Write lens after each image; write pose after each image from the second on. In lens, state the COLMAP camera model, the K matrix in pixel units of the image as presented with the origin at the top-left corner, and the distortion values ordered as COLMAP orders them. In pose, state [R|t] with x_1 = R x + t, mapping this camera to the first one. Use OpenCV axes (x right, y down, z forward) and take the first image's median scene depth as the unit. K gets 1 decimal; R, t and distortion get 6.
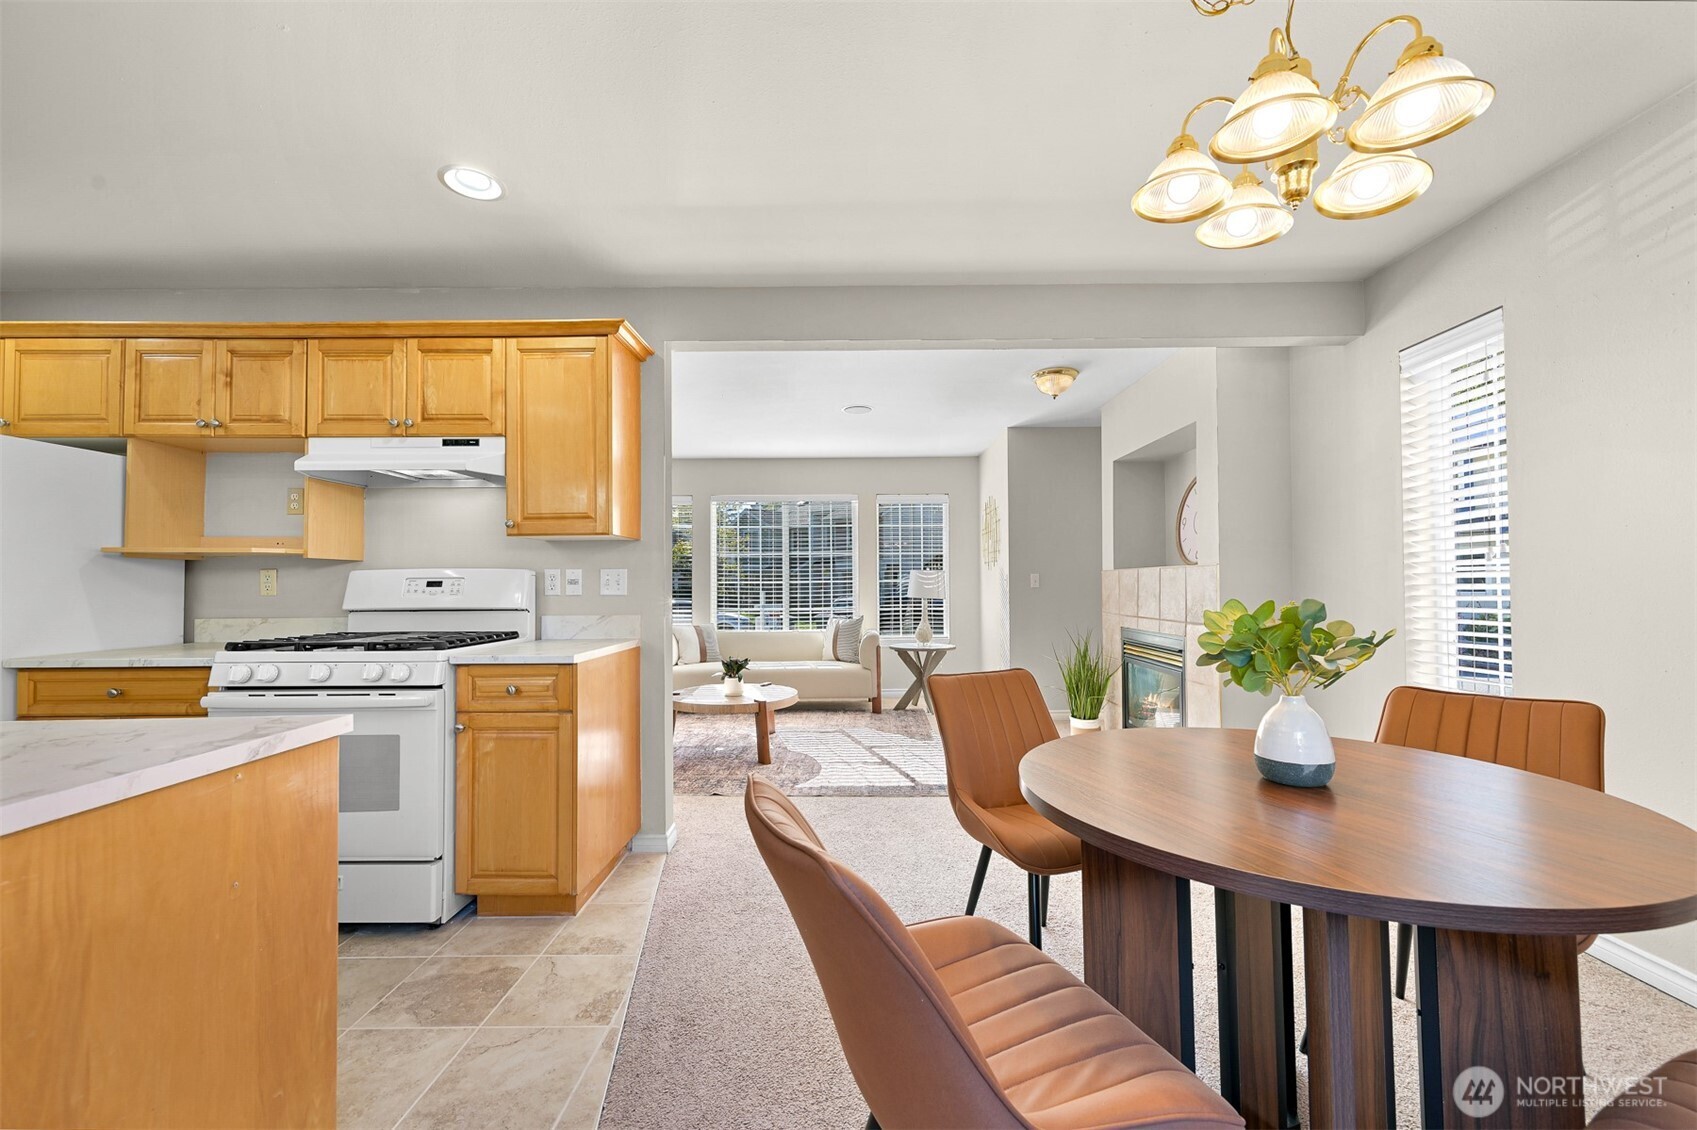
lens RADIAL K [[665.0, 0, 852.9], [0, 665.0, 571.2], [0, 0, 1]] dist [-0.000475, -0.000421]
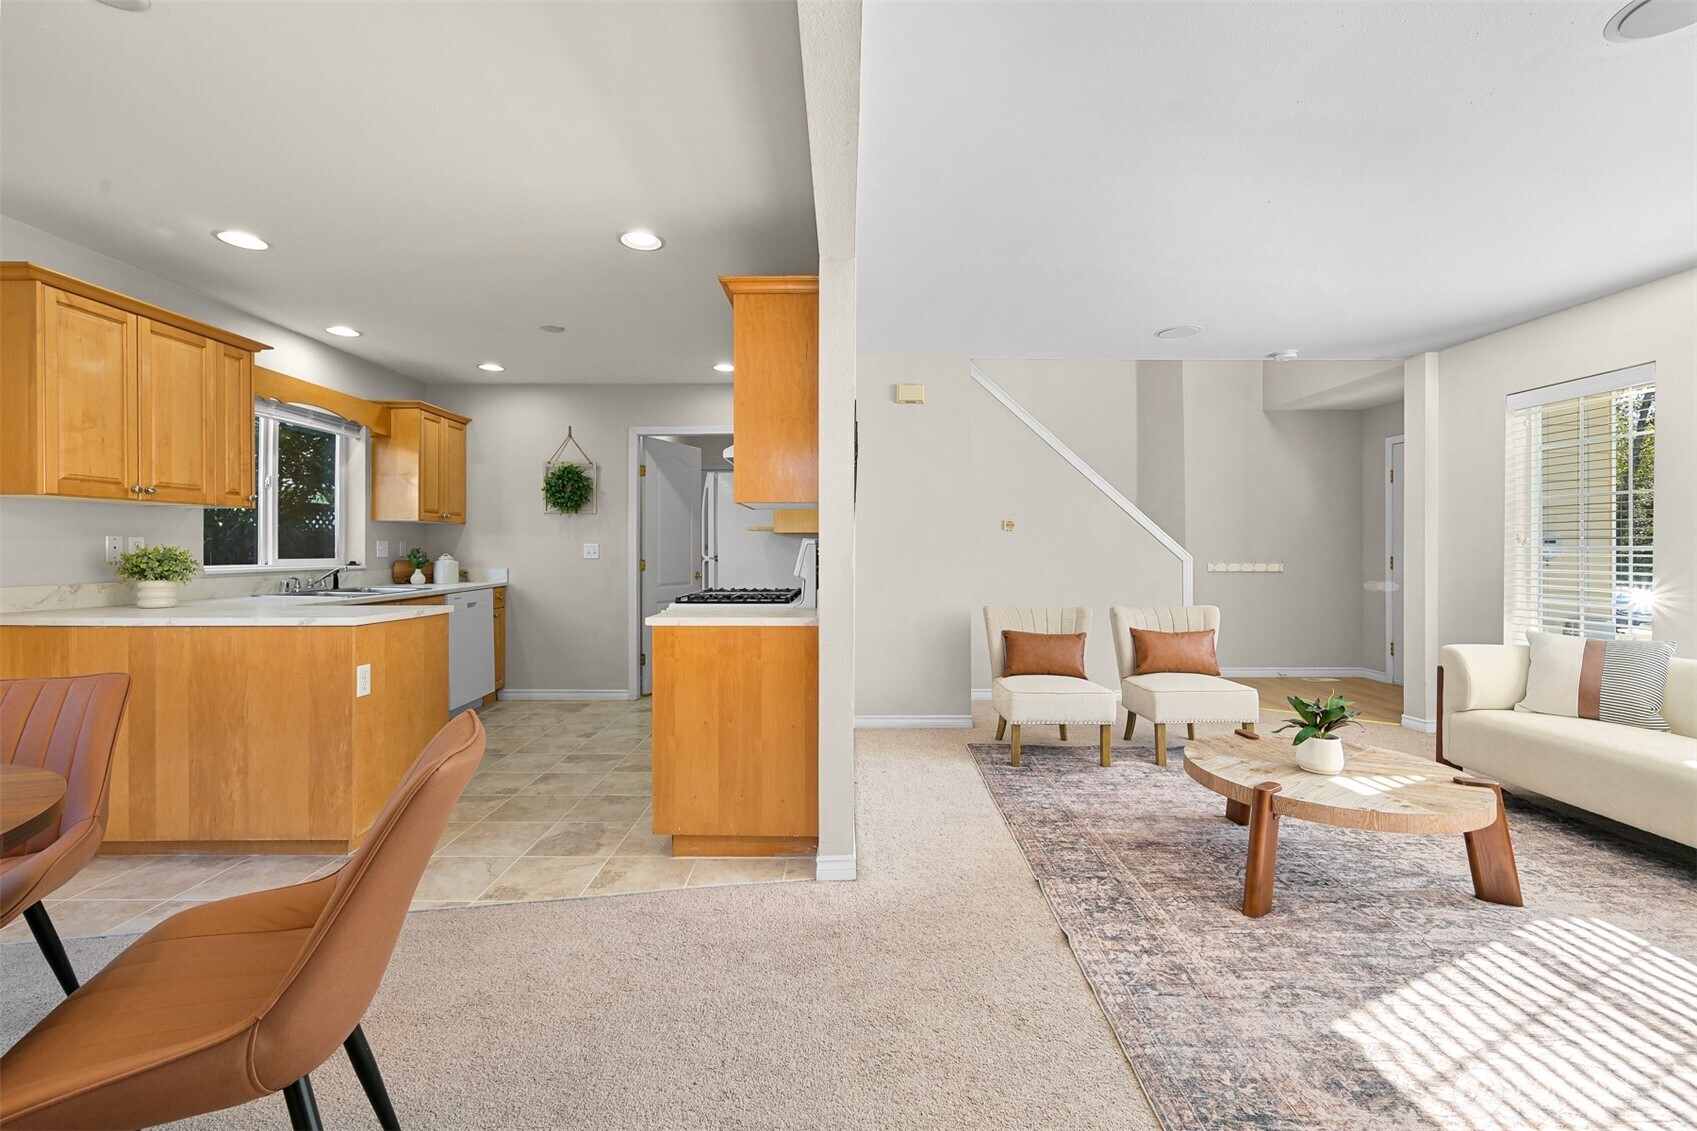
lens RADIAL K [[698.5, 0, 844.3], [0, 698.5, 548.2], [0, 0, 1]] dist [0.000481, -0.000299]
pose [[-0.000069, 0.004622, -0.999989, 0.643975], [0.019455, 0.999800, 0.004619, 0.008585], [0.999811, -0.019454, -0.000159, 1.139908]]
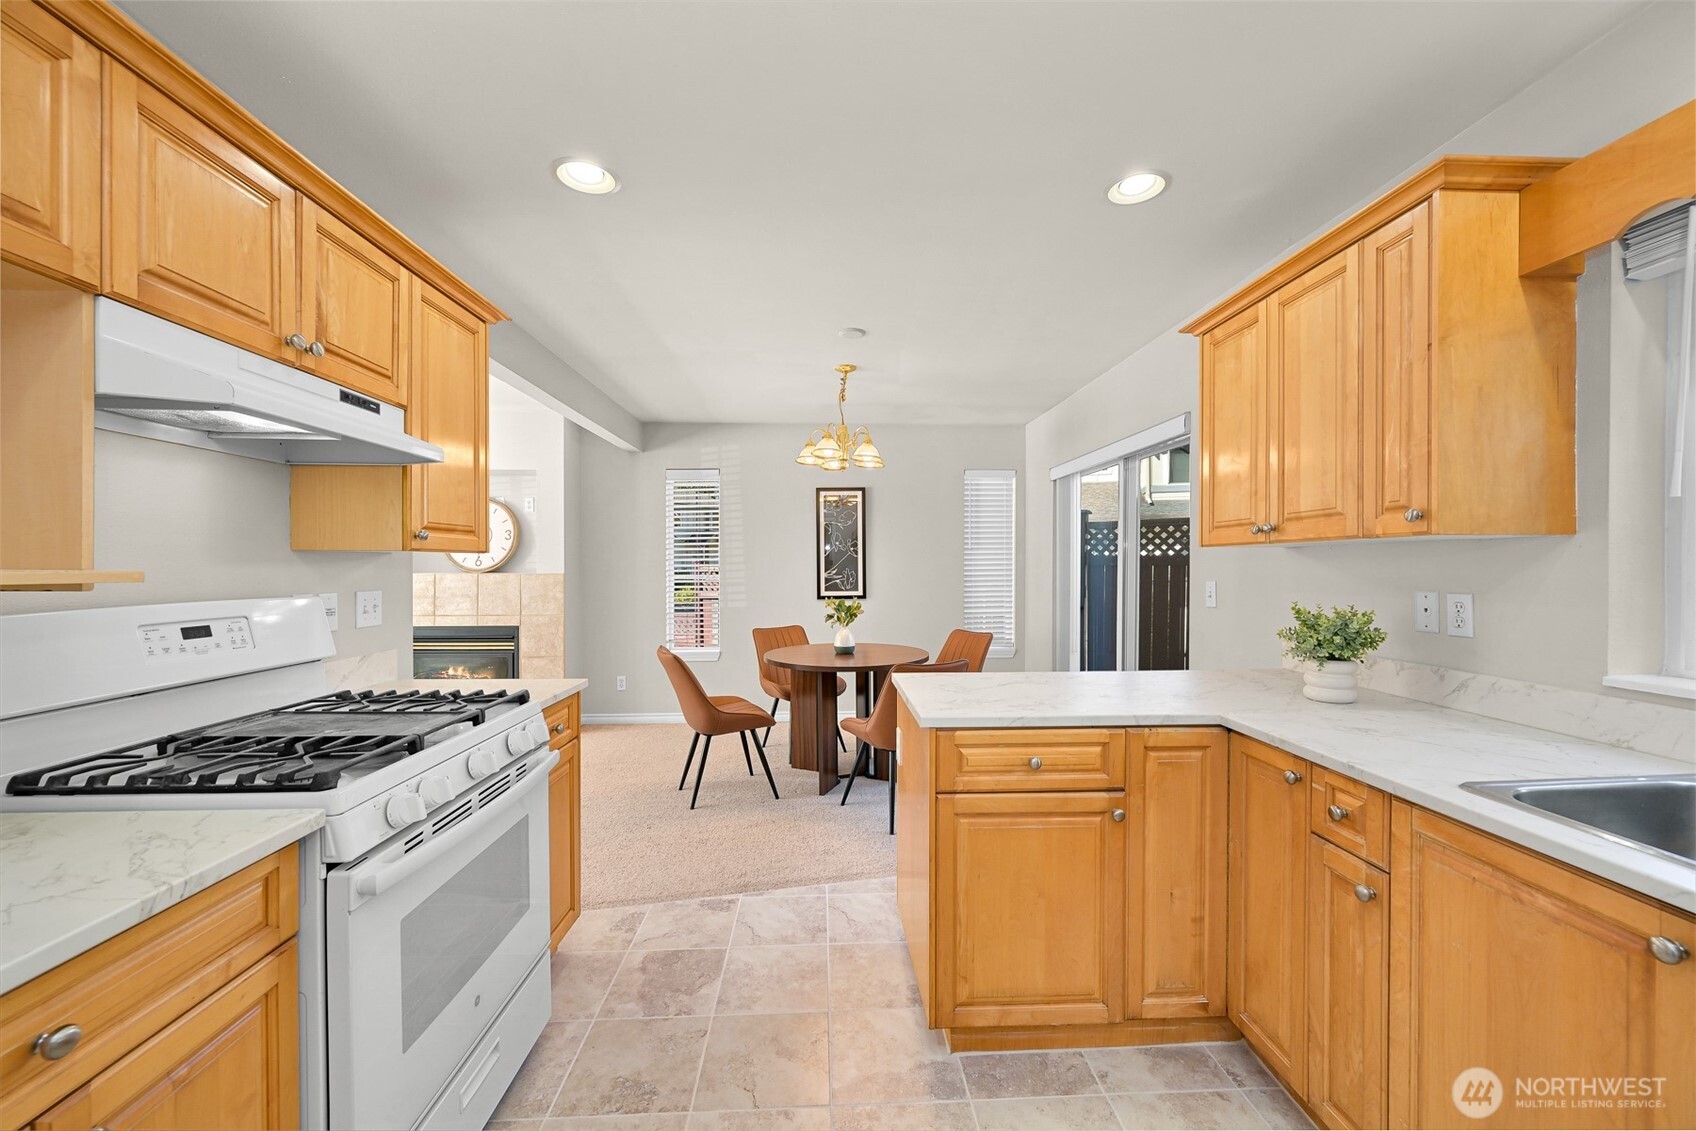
lens RADIAL K [[659.3, 0, 852.0], [0, 659.3, 570.6], [0, 0, 1]] dist [-0.000811, -0.000303]
pose [[-0.044376, -0.003054, 0.999010, -1.234007], [-0.020822, 0.999781, 0.002131, -0.042505], [-0.998798, -0.020707, -0.044430, 0.548801]]
